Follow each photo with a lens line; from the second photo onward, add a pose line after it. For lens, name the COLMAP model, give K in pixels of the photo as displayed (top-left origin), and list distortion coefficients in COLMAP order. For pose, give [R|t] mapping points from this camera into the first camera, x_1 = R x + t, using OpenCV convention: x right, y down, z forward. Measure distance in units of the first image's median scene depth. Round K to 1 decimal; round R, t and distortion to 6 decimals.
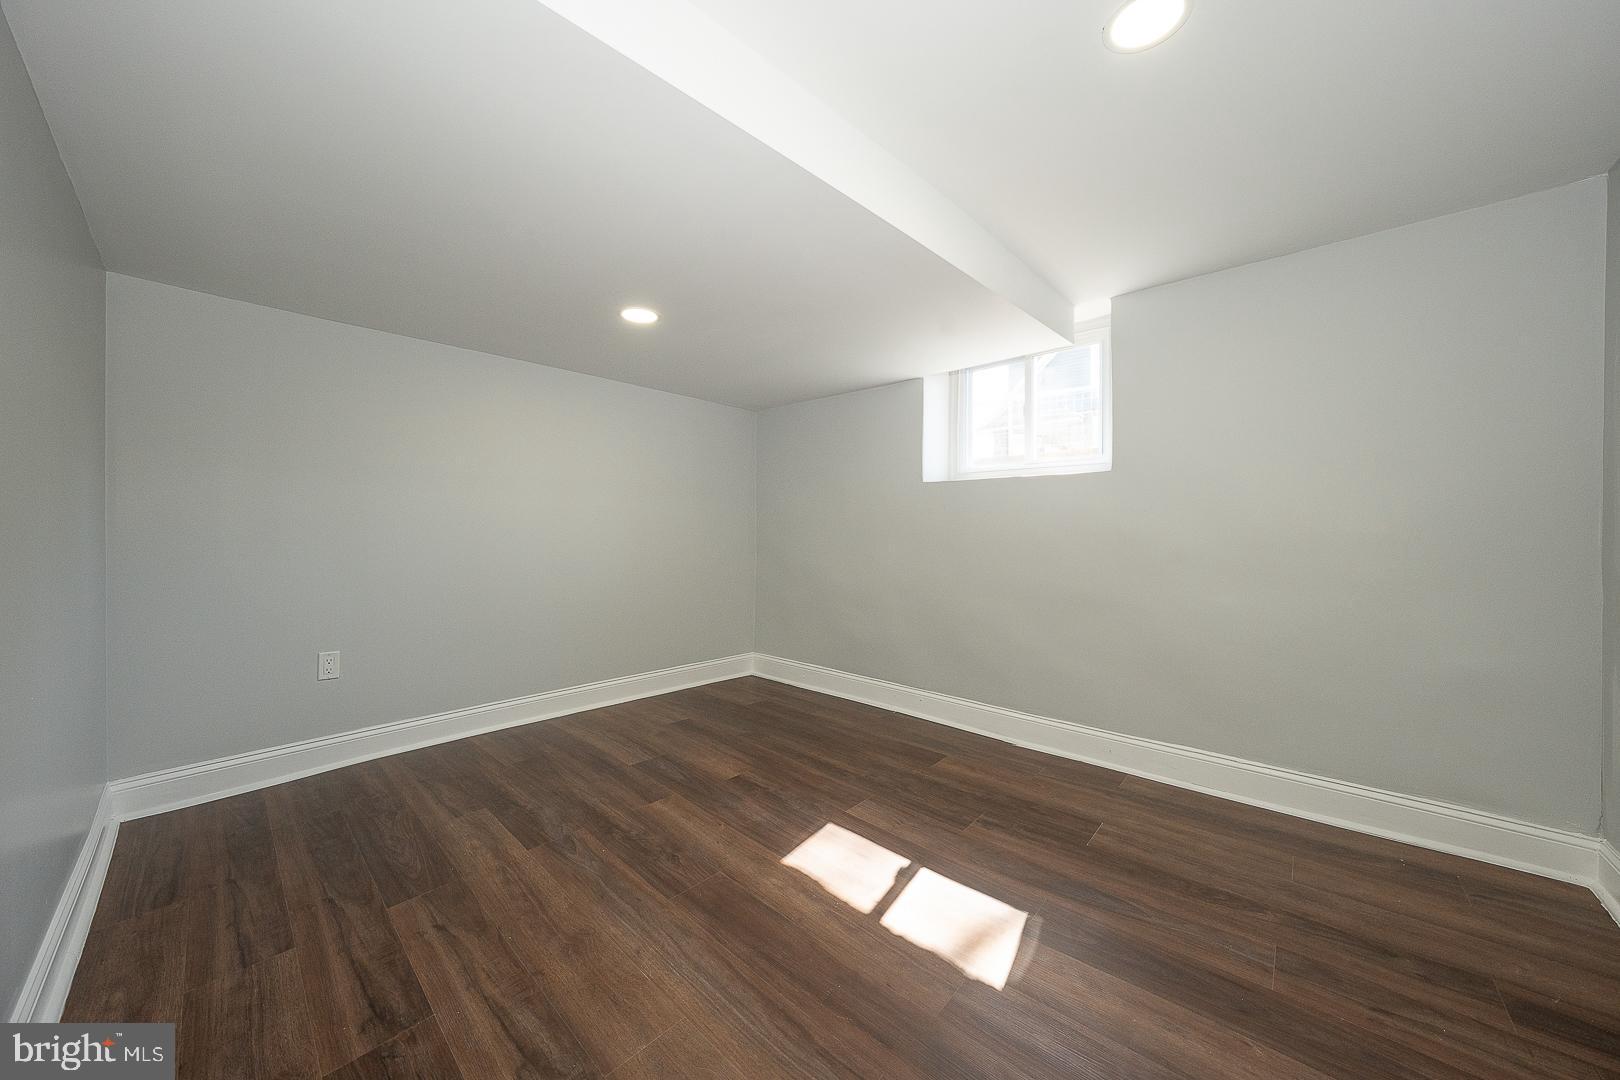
lens RADIAL K [[559.7, 0, 818.3], [0, 559.7, 543.2], [0, 0, 1]] dist [-0.014816, 0.000510]
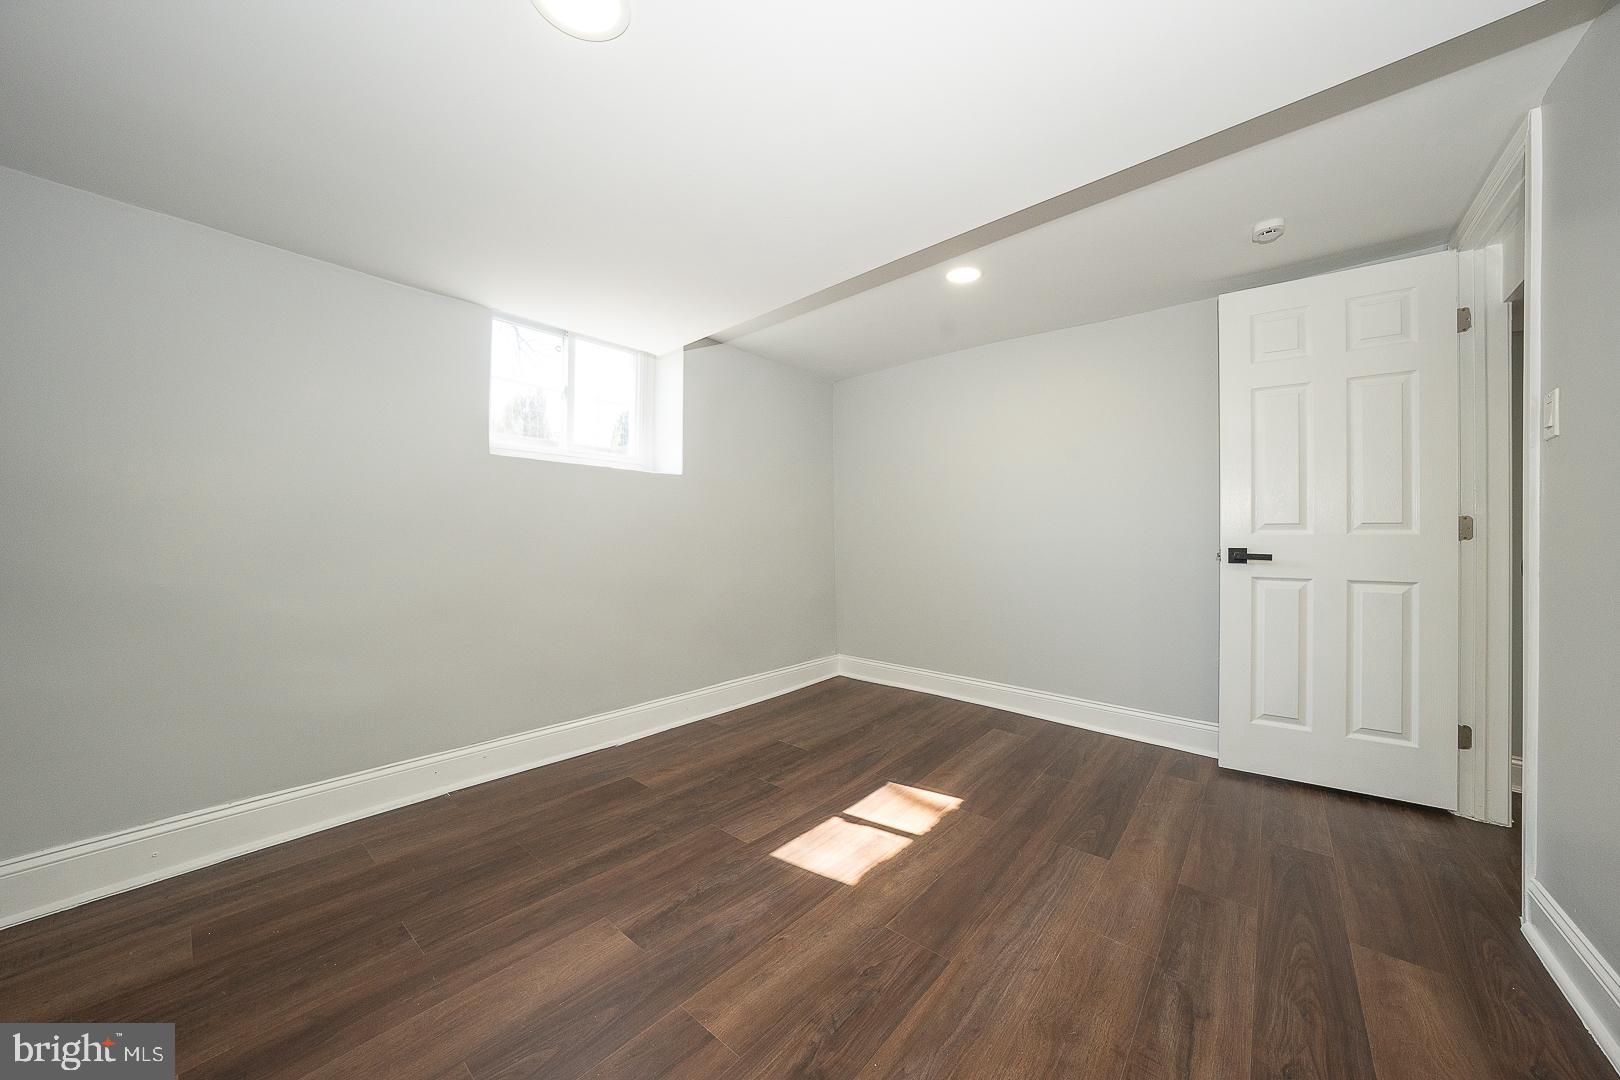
lens RADIAL K [[559.7, 0, 804.1], [0, 559.7, 537.3], [0, 0, 1]] dist [-0.014816, 0.000510]
pose [[-0.032790, -0.003837, 0.999455, -0.963083], [0.006655, 0.999970, 0.004057, -0.000488], [-0.999440, 0.006784, -0.032764, 1.096231]]
